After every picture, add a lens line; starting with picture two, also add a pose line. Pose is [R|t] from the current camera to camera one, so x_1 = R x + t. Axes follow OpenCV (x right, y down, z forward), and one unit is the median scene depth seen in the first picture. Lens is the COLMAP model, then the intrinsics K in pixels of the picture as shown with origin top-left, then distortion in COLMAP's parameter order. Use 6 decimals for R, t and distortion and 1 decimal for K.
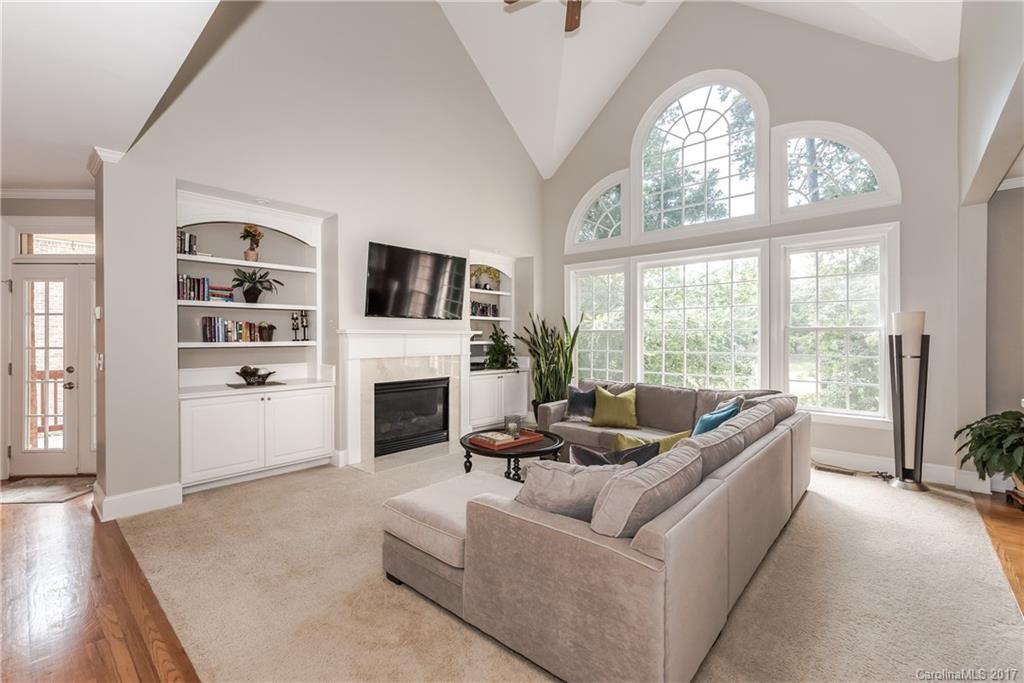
lens RADIAL K [[444.5, 0, 535.1], [0, 444.5, 337.3], [0, 0, 1]] dist [0.002560, -0.000601]
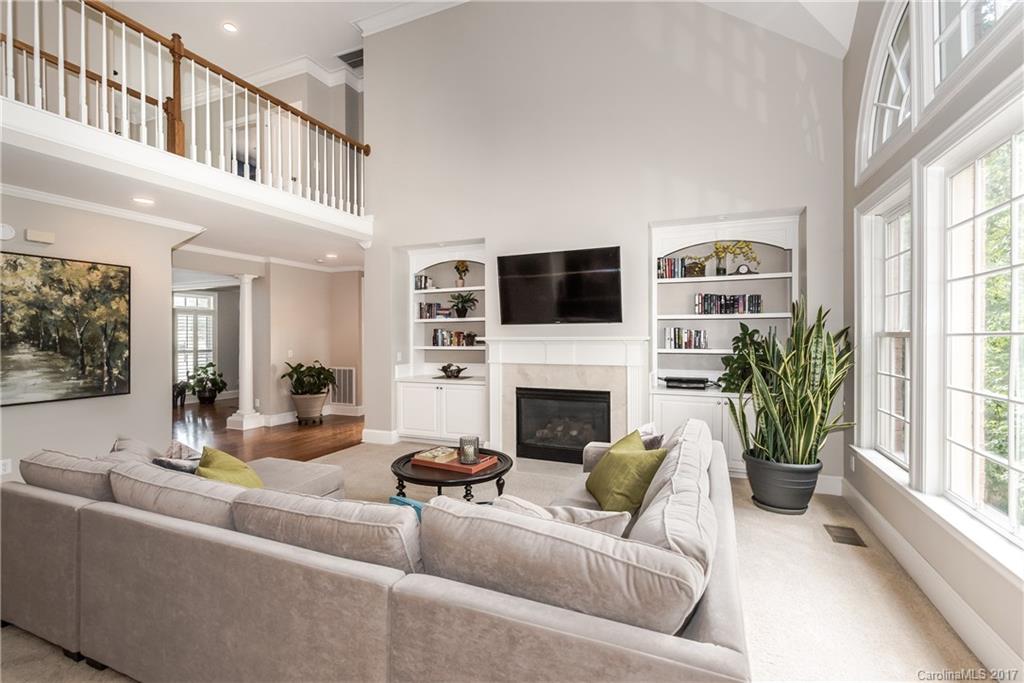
lens RADIAL K [[444.5, 0, 512.6], [0, 444.5, 337.3], [0, 0, 1]] dist [0.002560, -0.000601]
pose [[0.293306, 0.003316, -0.956013, 0.723658], [0.002551, 0.999988, 0.004252, -0.022510], [0.956015, -0.003686, 0.293294, 0.755543]]
